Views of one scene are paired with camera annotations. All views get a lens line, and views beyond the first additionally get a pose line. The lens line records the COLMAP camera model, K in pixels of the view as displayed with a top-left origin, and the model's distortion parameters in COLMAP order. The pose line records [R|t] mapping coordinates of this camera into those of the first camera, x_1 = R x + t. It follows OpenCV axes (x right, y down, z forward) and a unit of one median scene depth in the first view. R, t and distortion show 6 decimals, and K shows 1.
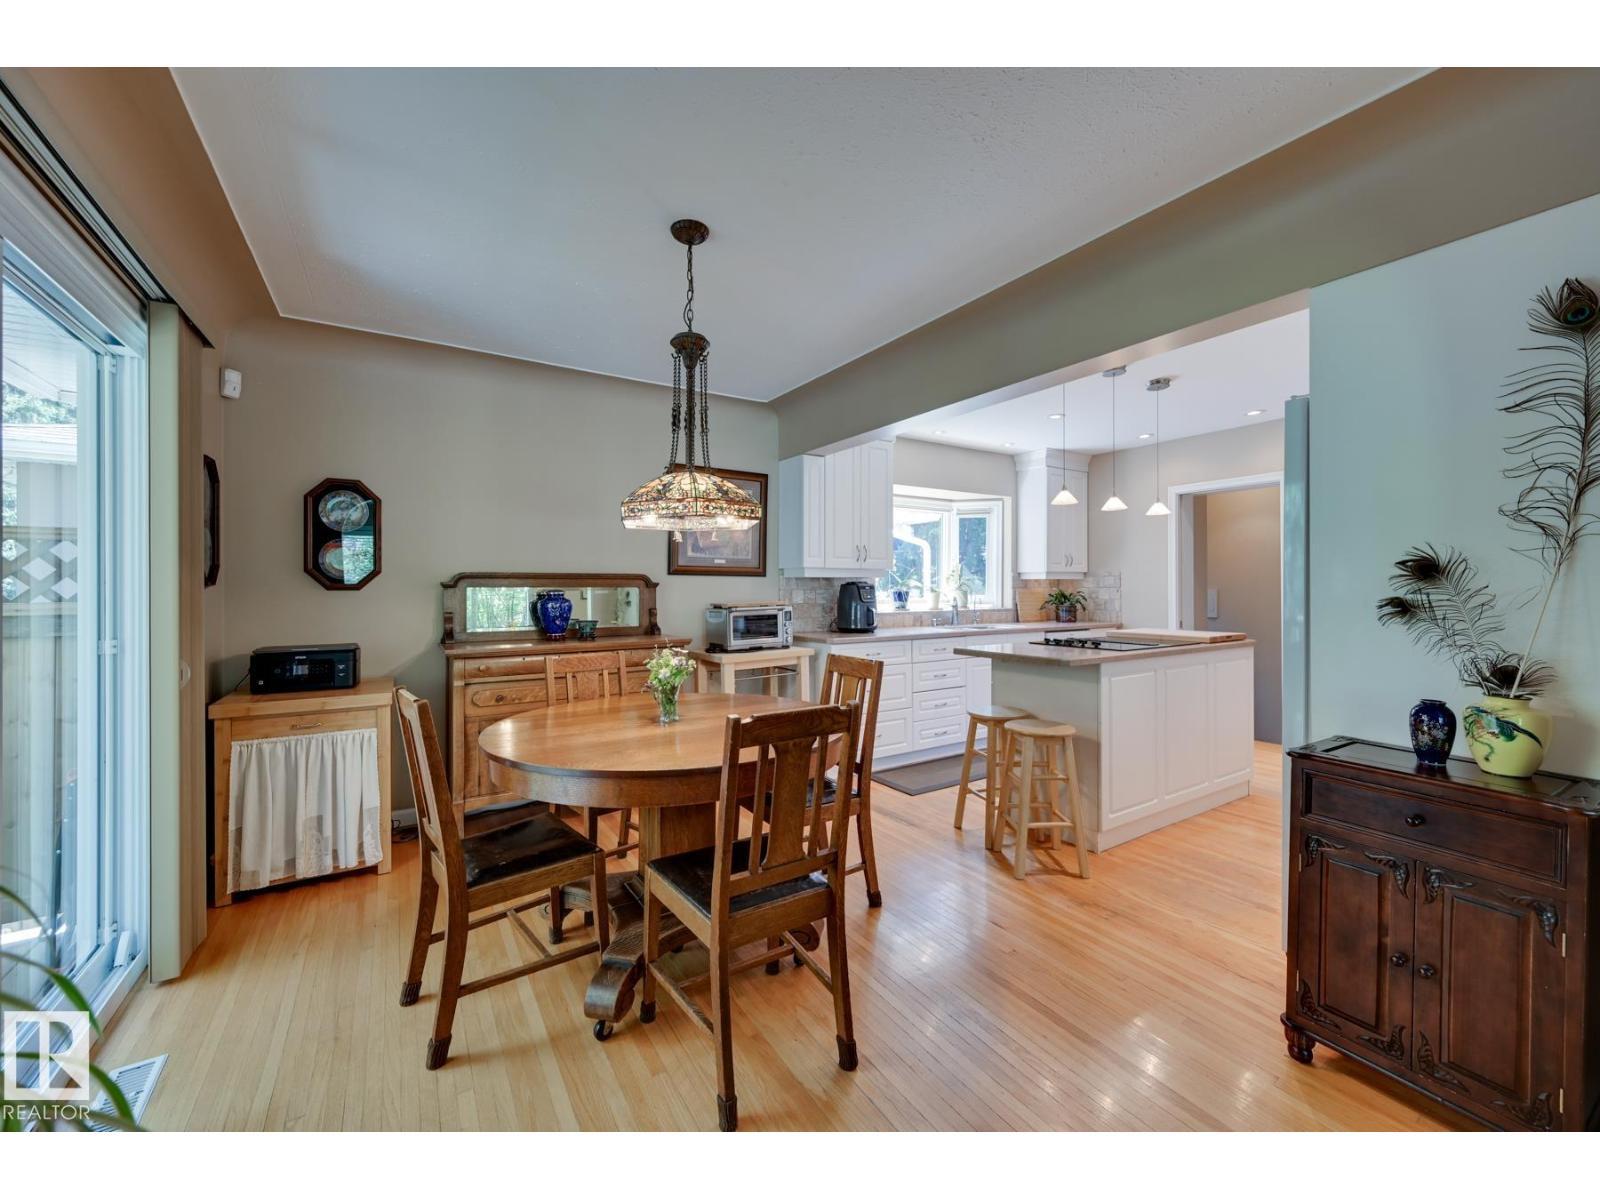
lens RADIAL K [[633.2, 0, 799.8], [0, 633.2, 588.3], [0, 0, 1]] dist [-0.000729, -0.000116]
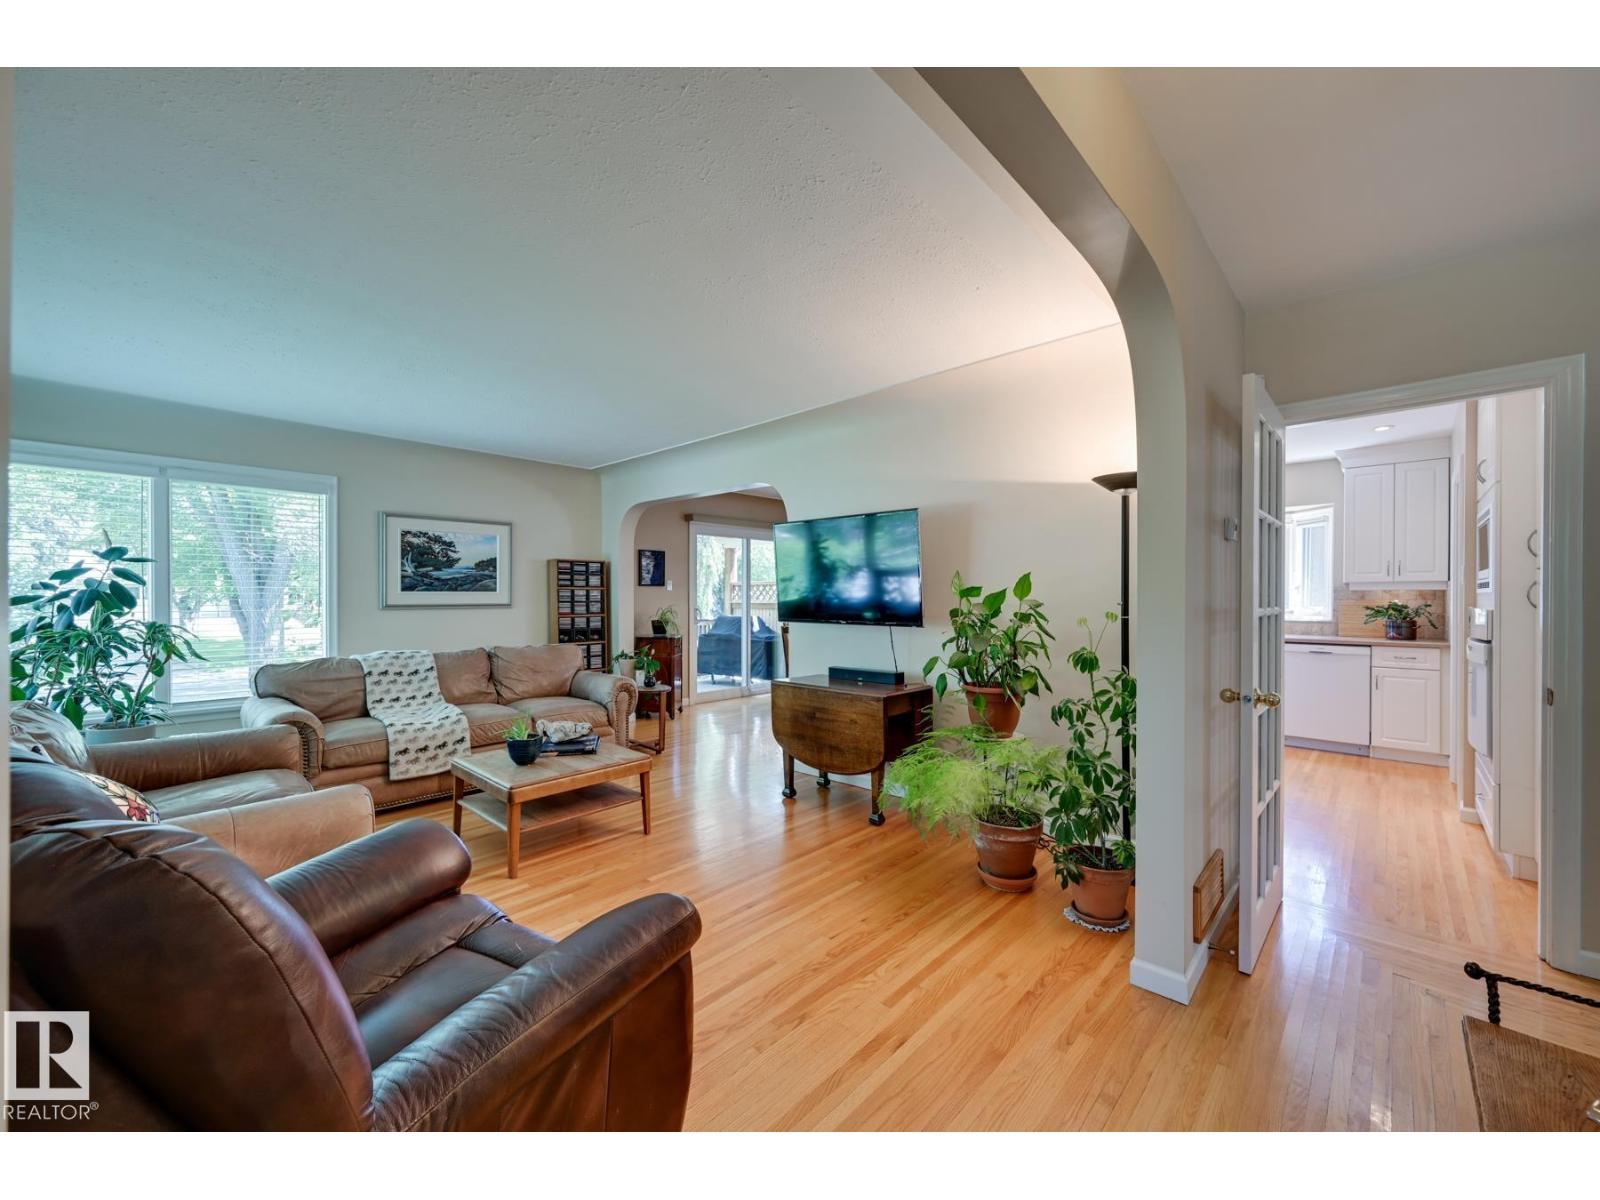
lens RADIAL K [[628.1, 0, 800.0], [0, 628.1, 600.0], [0, 0, 1]] dist [-0.000213, -0.000088]
pose [[0.250591, 0.009421, -0.968047, 1.367980], [-0.004015, 0.999954, 0.008692, -0.006394], [0.968085, 0.001708, 0.250617, -0.007005]]
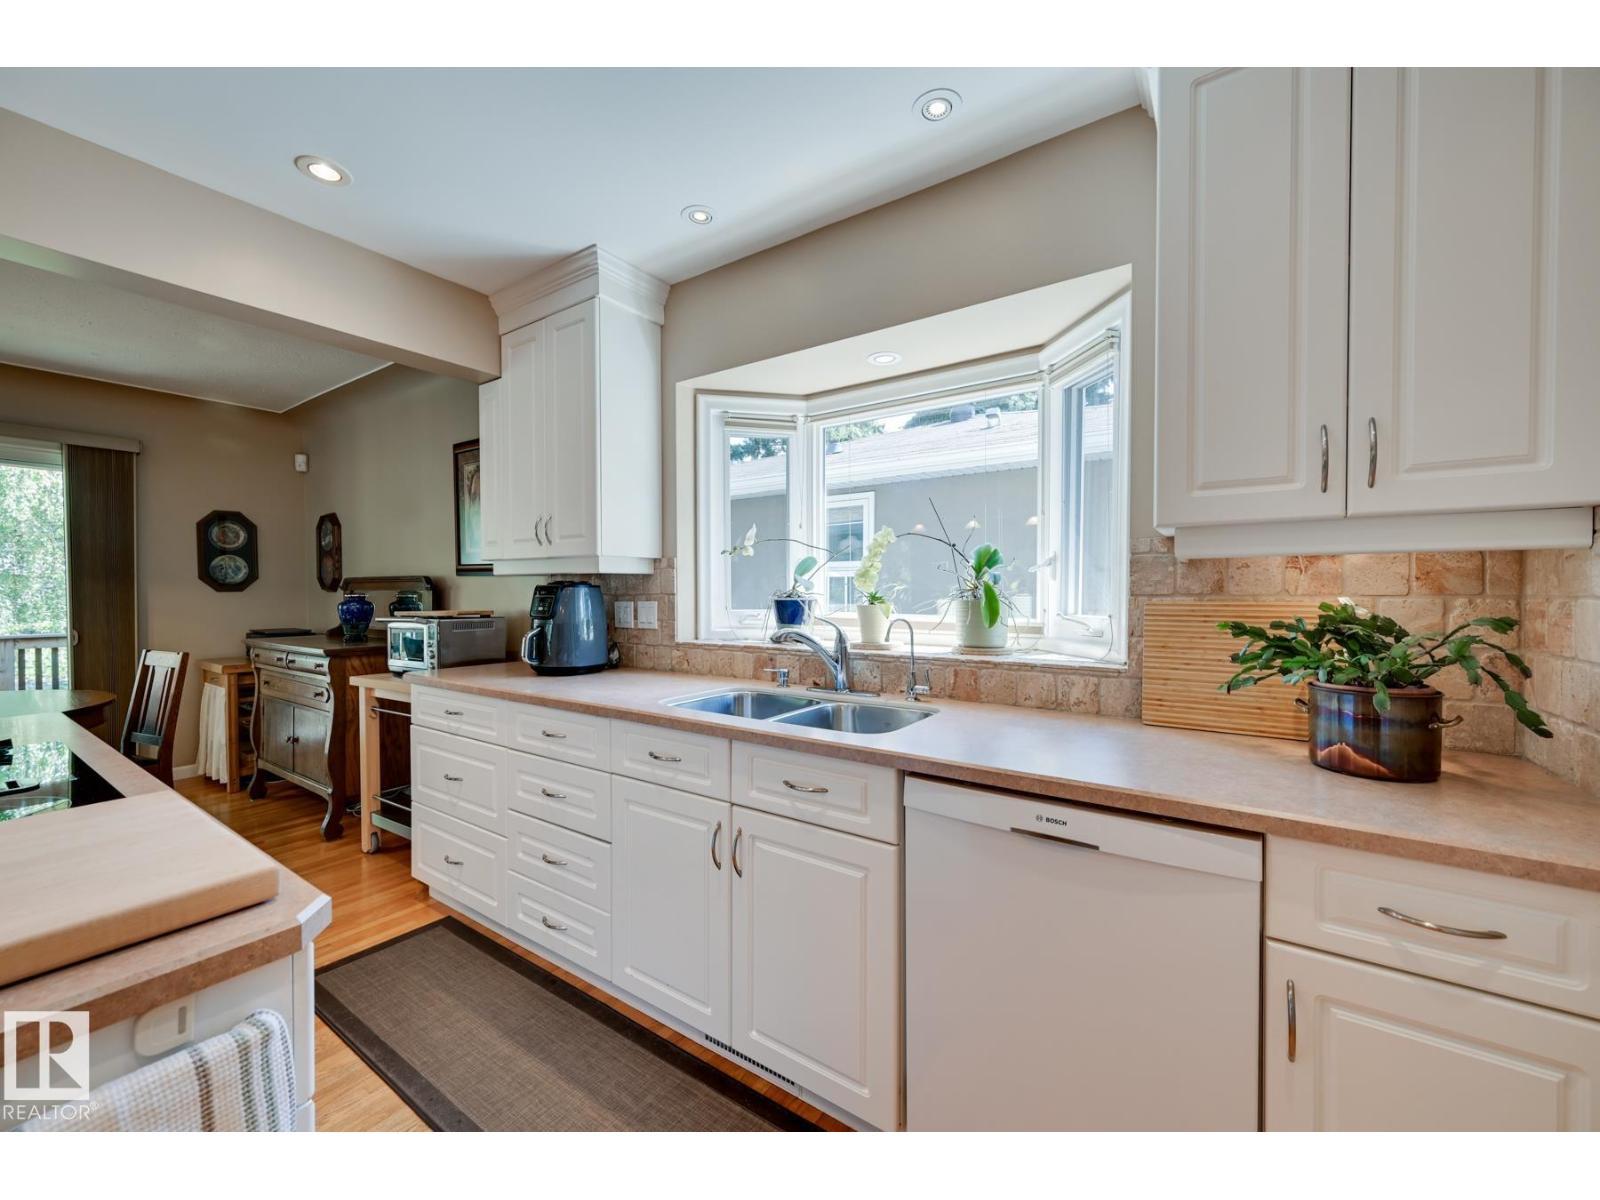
lens RADIAL K [[628.1, 0, 800.0], [0, 628.1, 600.0], [0, 0, 1]] dist [-0.000213, -0.000088]
pose [[0.396432, 0.017411, -0.917899, 0.693751], [-0.000814, 0.999826, 0.018614, -0.004309], [0.918064, -0.006632, 0.396377, 0.997524]]
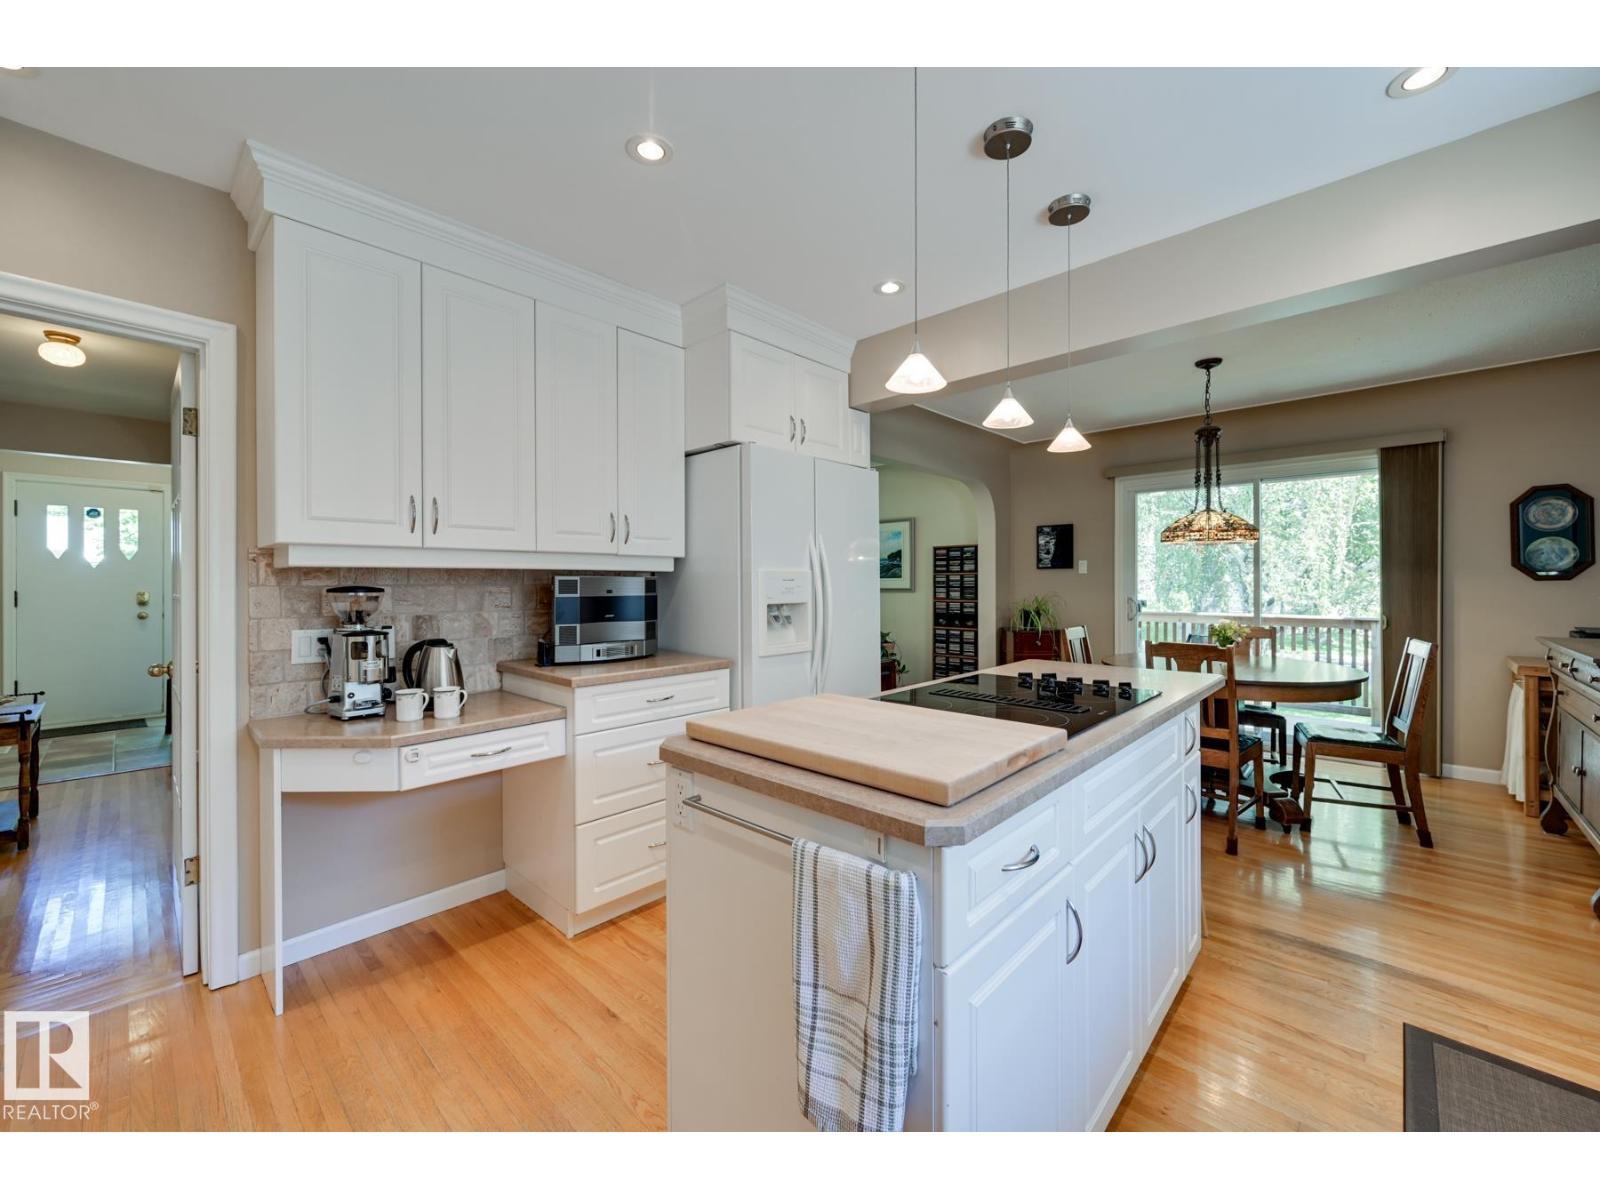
lens RADIAL K [[633.2, 0, 799.8], [0, 633.2, 588.3], [0, 0, 1]] dist [-0.000729, -0.000116]
pose [[-0.966798, 0.009986, -0.255347, 0.617984], [0.007263, 0.999906, 0.011604, -0.004544], [0.255439, 0.009364, -0.966780, 1.110334]]
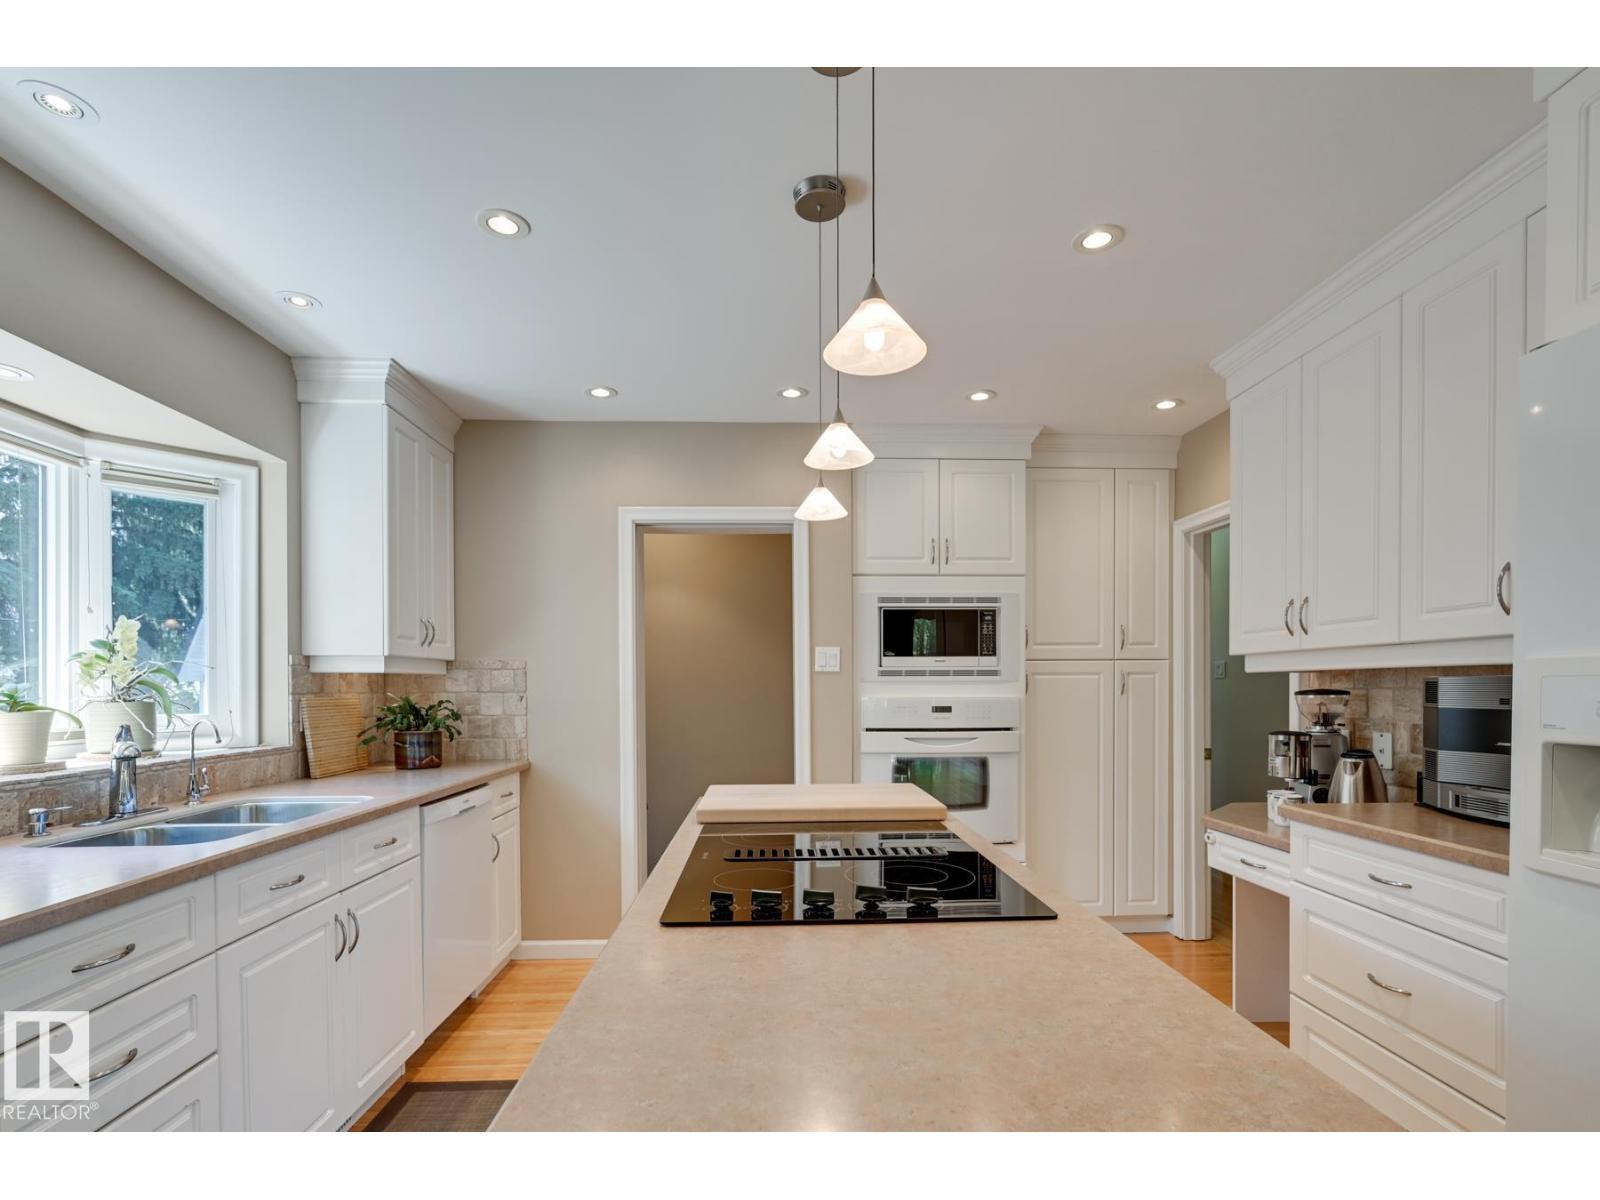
lens RADIAL K [[764.2, 0, 797.8], [0, 764.2, 696.5], [0, 0, 1]] dist [-0.000096, -0.000508]
pose [[0.498855, -0.008353, 0.866645, 0.106092], [0.002189, 0.999963, 0.008378, -0.002934], [-0.866683, -0.002283, 0.498854, 0.642424]]
